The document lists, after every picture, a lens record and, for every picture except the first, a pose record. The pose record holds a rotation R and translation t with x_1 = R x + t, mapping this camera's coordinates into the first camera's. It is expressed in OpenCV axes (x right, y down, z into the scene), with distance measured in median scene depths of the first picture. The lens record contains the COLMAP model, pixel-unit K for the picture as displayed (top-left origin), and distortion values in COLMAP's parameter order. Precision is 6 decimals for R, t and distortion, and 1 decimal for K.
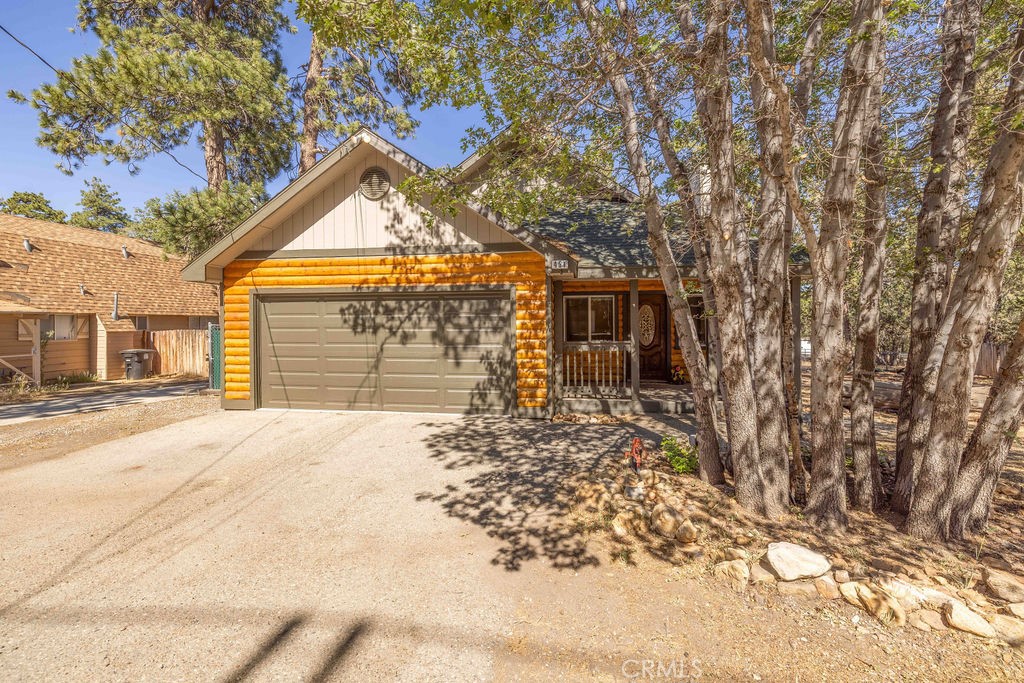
lens RADIAL K [[445.7, 0, 509.3], [0, 445.7, 319.9], [0, 0, 1]] dist [0.001840, 0.000335]
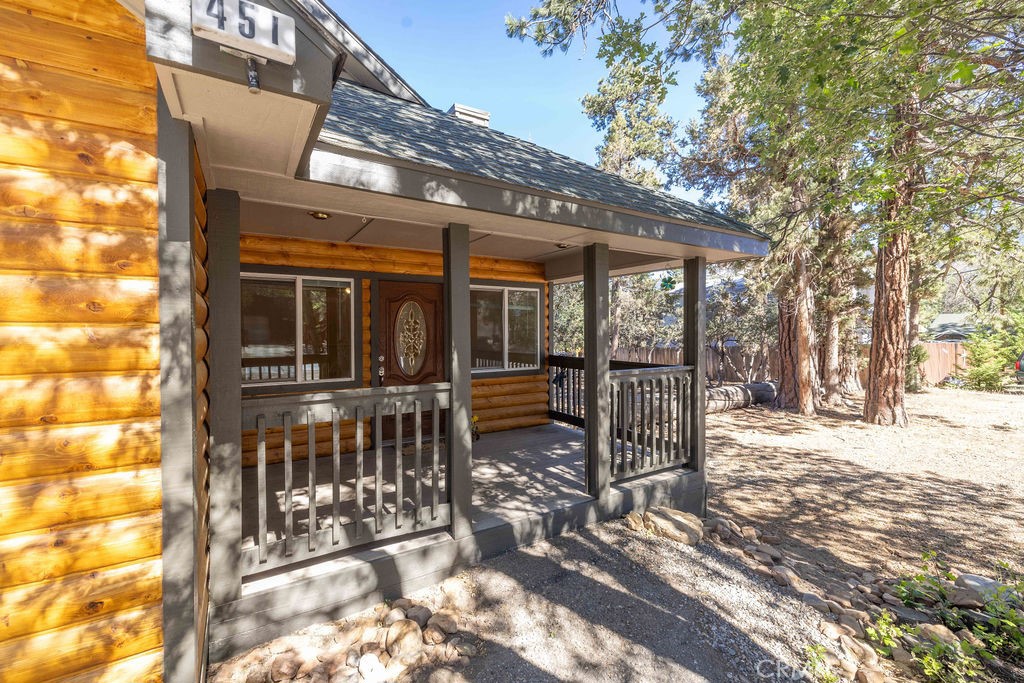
lens RADIAL K [[440.2, 0, 532.2], [0, 440.2, 330.8], [0, 0, 1]] dist [0.000666, 0.000130]
pose [[0.735364, -0.000072, 0.677672, 0.066773], [-0.001454, 0.999998, 0.001683, 0.002324], [-0.677671, -0.002223, 0.735362, 0.689615]]
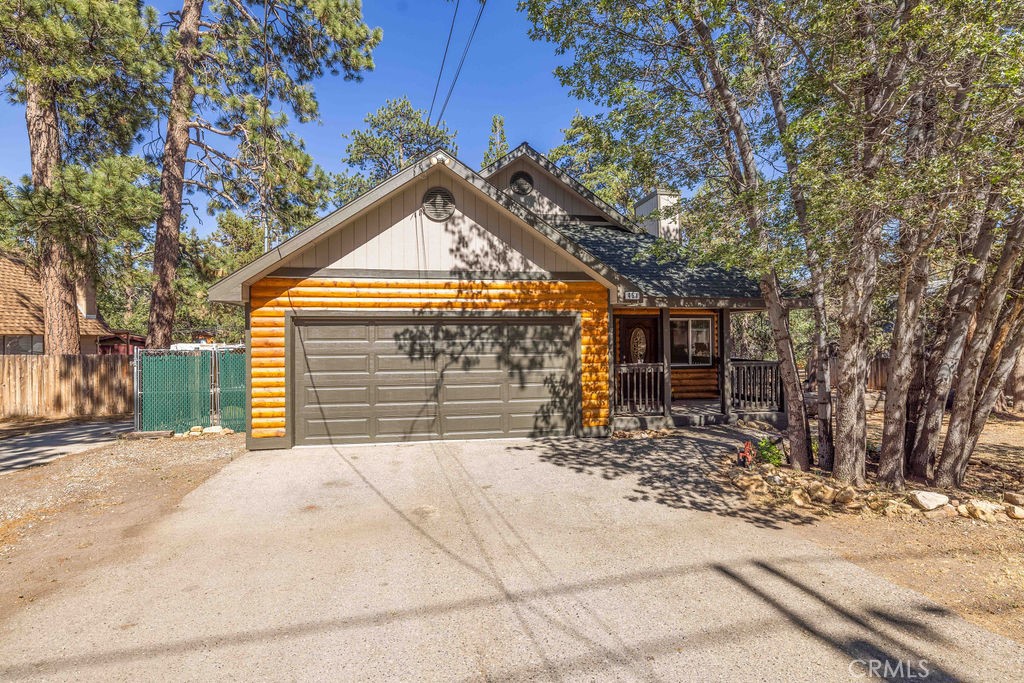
lens RADIAL K [[521.4, 0, 513.4], [0, 521.4, 329.1], [0, 0, 1]] dist [-0.001979, 0.000147]
pose [[0.949079, 0.003335, 0.315021, -0.509081], [0.000422, 0.999930, -0.011857, -0.022109], [-0.315039, 0.011386, 0.949011, -0.122916]]
